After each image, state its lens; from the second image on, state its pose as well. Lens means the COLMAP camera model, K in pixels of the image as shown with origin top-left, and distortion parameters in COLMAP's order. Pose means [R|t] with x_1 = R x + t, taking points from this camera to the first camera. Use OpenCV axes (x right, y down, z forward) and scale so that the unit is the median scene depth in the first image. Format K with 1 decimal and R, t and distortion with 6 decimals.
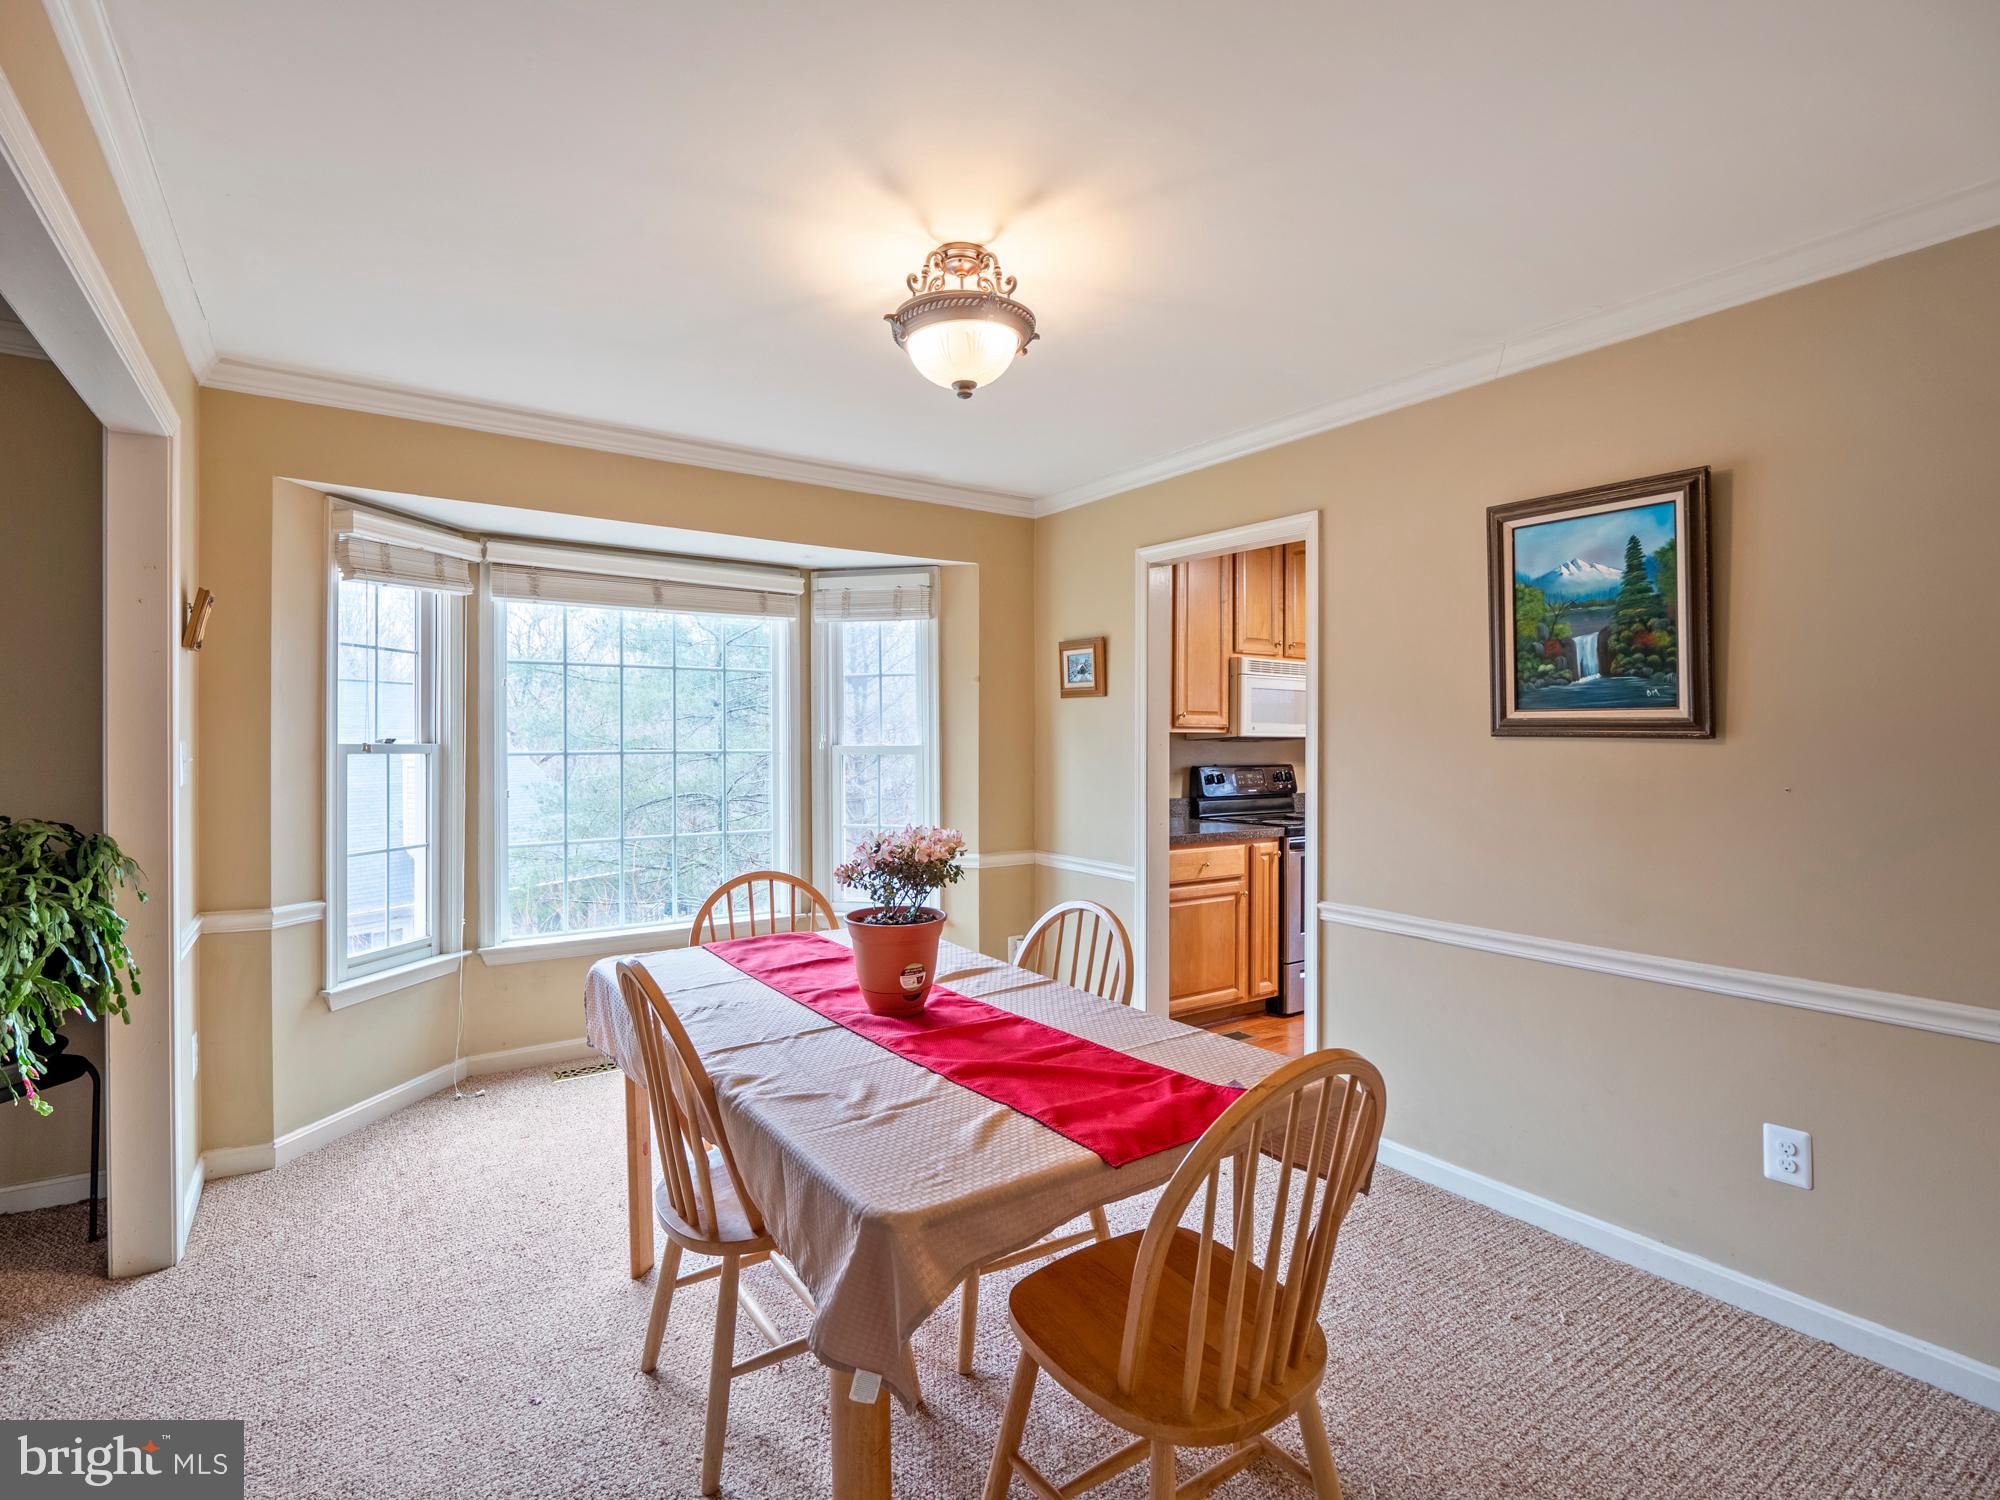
lens RADIAL K [[977.1, 0, 990.2], [0, 977.1, 738.5], [0, 0, 1]] dist [0.003919, -0.013504]
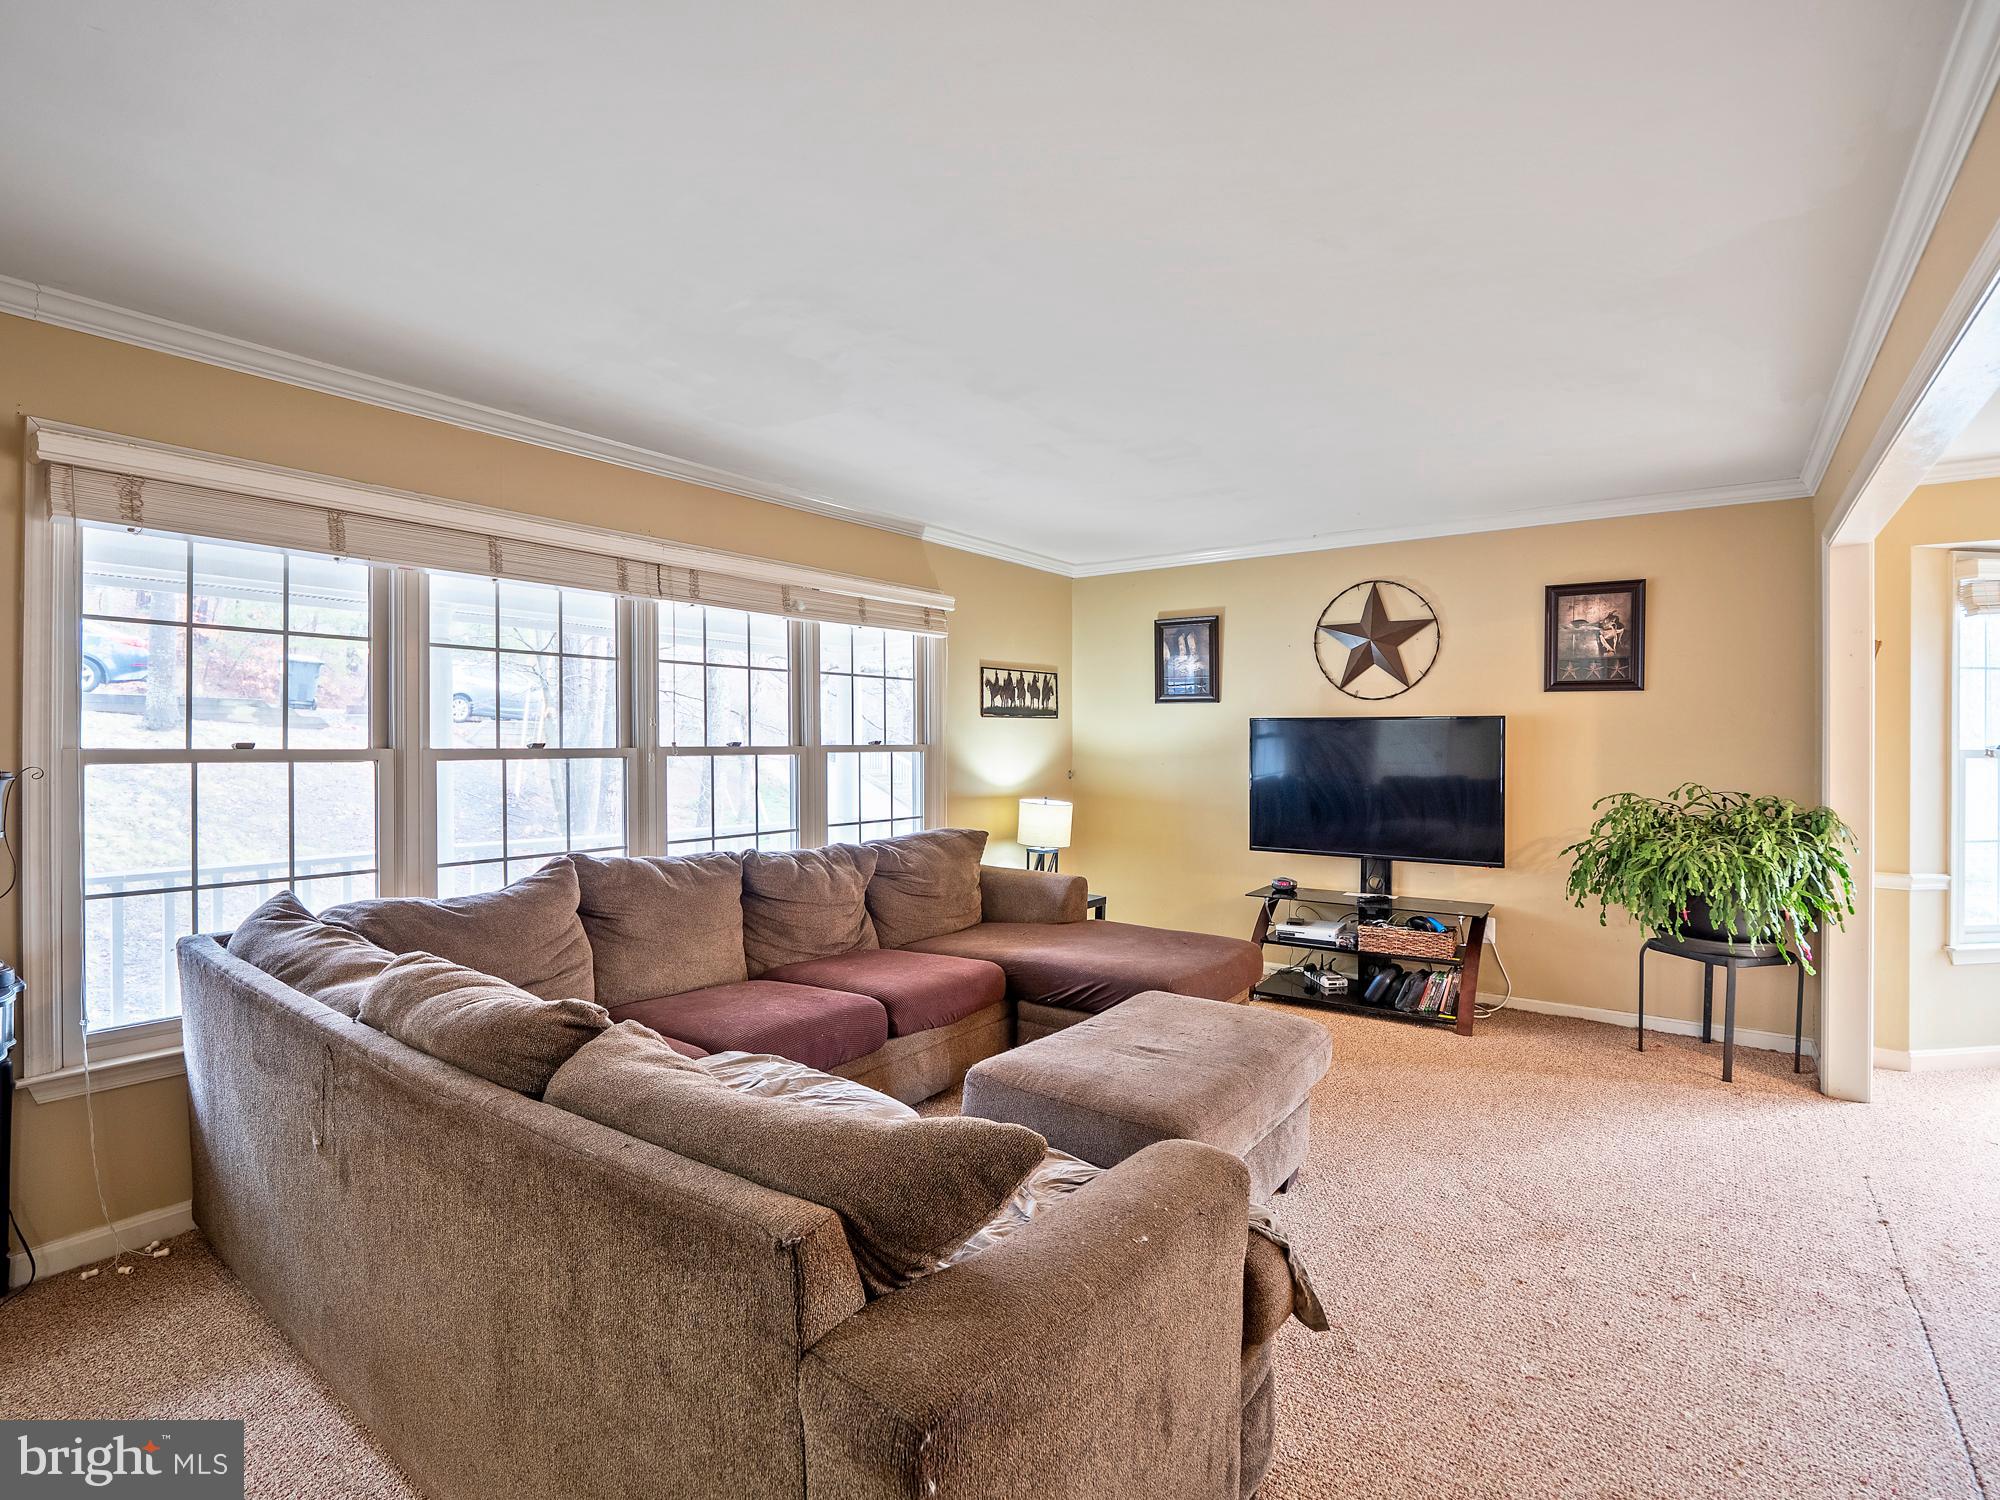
lens RADIAL K [[977.1, 0, 990.2], [0, 977.1, 738.5], [0, 0, 1]] dist [0.003919, -0.013504]
pose [[0.331553, -0.003969, -0.943428, 0.082422], [0.001137, 0.999992, -0.003807, -0.005242], [0.943436, 0.000190, 0.331555, -0.586084]]
